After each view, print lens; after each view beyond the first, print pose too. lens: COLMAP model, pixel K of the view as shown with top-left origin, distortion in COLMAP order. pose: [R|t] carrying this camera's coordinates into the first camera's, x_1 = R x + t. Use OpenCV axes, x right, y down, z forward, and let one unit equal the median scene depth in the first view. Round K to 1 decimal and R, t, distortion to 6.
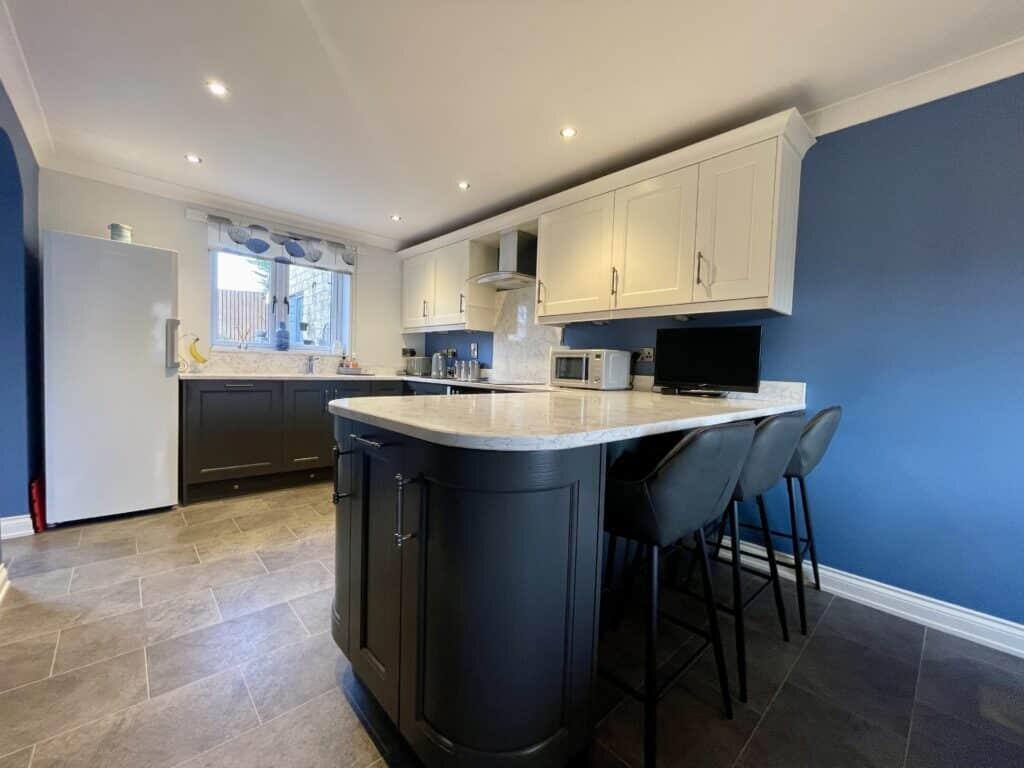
lens RADIAL K [[418.8, 0, 517.3], [0, 418.8, 383.1], [0, 0, 1]] dist [0.011222, -0.002430]
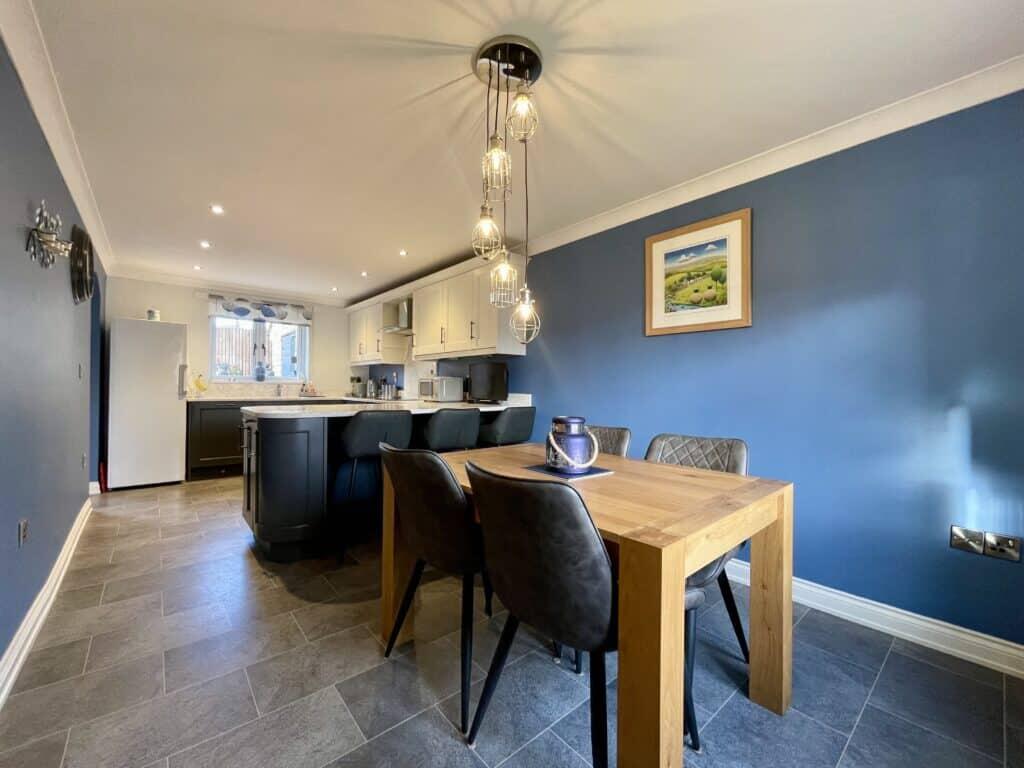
lens RADIAL K [[418.8, 0, 508.1], [0, 418.8, 385.7], [0, 0, 1]] dist [0.011222, -0.002430]
pose [[0.998360, -0.019749, -0.053727, 0.398449], [0.016958, 0.998507, -0.051921, 0.030064], [0.054672, 0.050925, 0.997205, -0.421277]]
